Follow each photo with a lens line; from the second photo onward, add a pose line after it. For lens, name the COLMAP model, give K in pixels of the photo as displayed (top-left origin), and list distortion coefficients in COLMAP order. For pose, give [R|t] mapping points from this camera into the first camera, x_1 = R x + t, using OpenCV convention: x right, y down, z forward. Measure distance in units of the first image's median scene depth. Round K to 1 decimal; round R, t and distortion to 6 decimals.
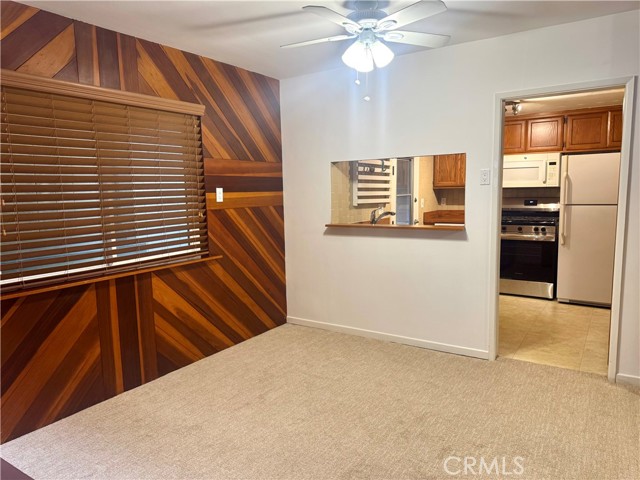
lens RADIAL K [[454.3, 0, 317.1], [0, 454.3, 243.8], [0, 0, 1]] dist [0.038609, -0.018104]
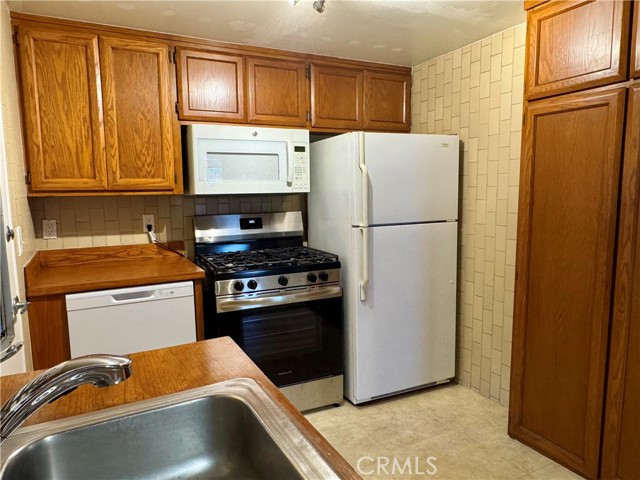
lens RADIAL K [[454.3, 0, 313.8], [0, 454.3, 240.2], [0, 0, 1]] dist [0.038609, -0.018104]
pose [[0.498997, -0.087390, 0.862186, 0.055571], [0.110179, 0.993226, 0.036905, -0.087009], [-0.859571, 0.076579, 0.505245, 0.721358]]
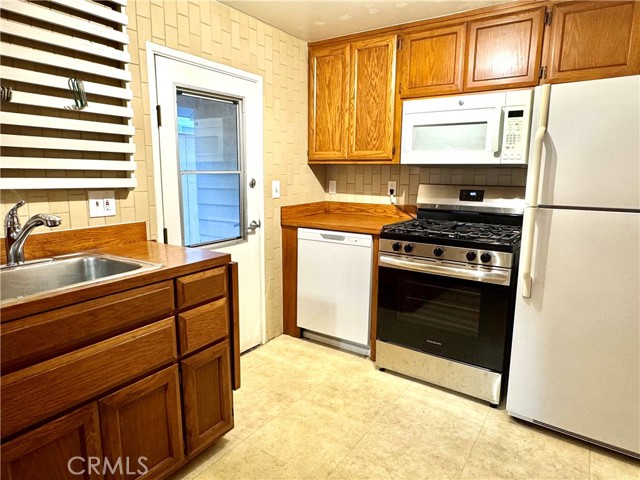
lens RADIAL K [[402.7, 0, 313.6], [0, 402.7, 238.3], [0, 0, 1]] dist [0.014008, 0.000810]
pose [[0.999521, 0.029811, -0.008355, 0.312676], [-0.029346, 0.998261, 0.051124, -0.063107], [0.009865, -0.050855, 0.998657, 0.575547]]
